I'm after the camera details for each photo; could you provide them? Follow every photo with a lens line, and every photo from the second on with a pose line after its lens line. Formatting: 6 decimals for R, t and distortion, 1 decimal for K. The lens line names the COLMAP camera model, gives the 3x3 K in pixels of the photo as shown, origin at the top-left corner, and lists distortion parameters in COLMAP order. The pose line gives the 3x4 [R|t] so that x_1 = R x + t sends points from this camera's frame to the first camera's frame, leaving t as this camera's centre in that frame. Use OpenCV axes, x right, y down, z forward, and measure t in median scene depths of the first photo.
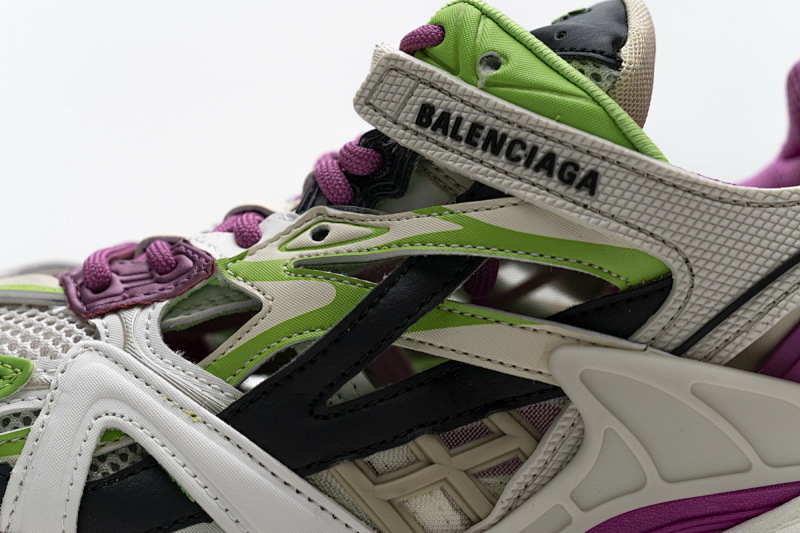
lens RADIAL K [[1556.9, 0, 403.0], [0, 1556.9, 250.5], [0, 0, 1]] dist [0.005117, 0.000000]
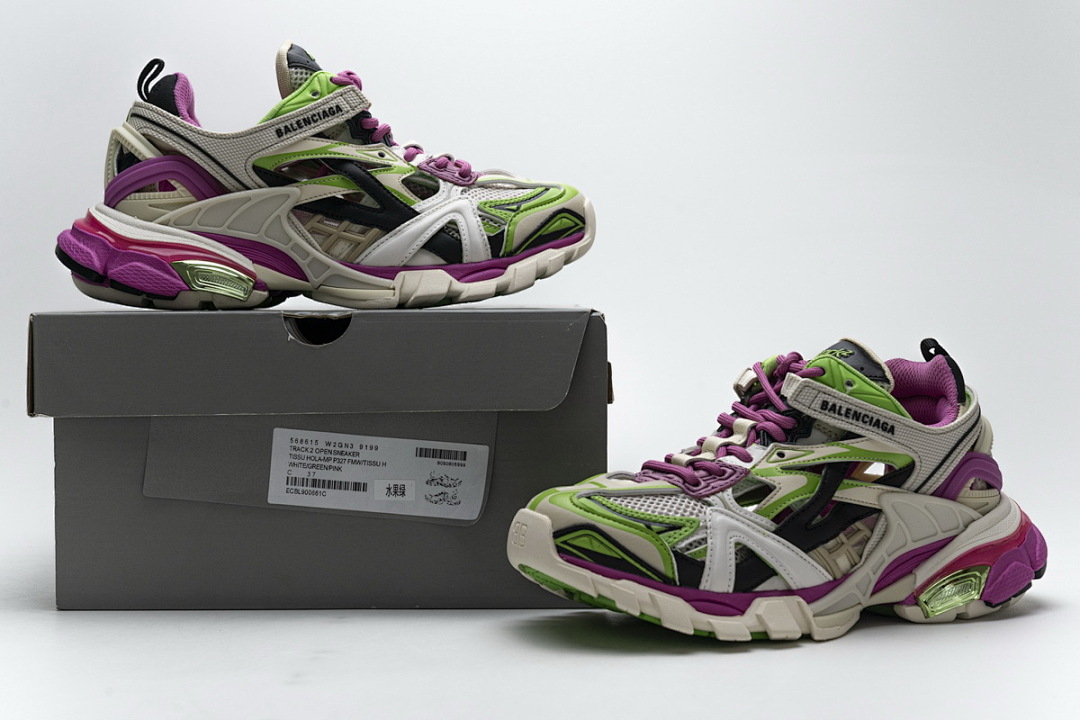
lens RADIAL K [[1615.8, 0, 545.1], [0, 1615.8, 350.9], [0, 0, 1]] dist [0.015537, 0.000000]
pose [[0.876879, -0.041294, 0.478934, -1.657837], [0.043587, 0.999030, 0.006333, -0.215417], [-0.478730, 0.015322, 0.877828, -1.089475]]
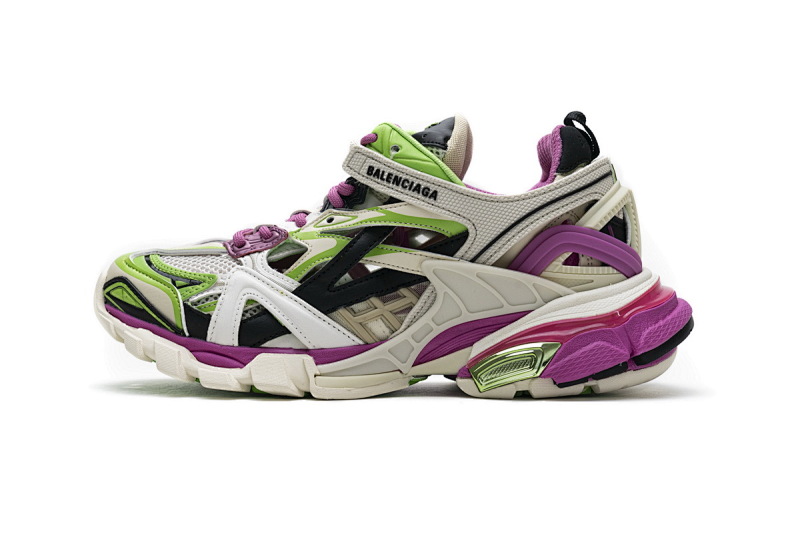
lens RADIAL K [[1556.9, 0, 399.0], [0, 1556.9, 264.3], [0, 0, 1]] dist [0.005117, 0.000000]
pose [[0.998861, -0.034213, -0.033270, 0.141270], [0.034057, 0.999406, -0.005251, 0.079541], [0.033430, 0.004112, 0.999433, -1.524768]]
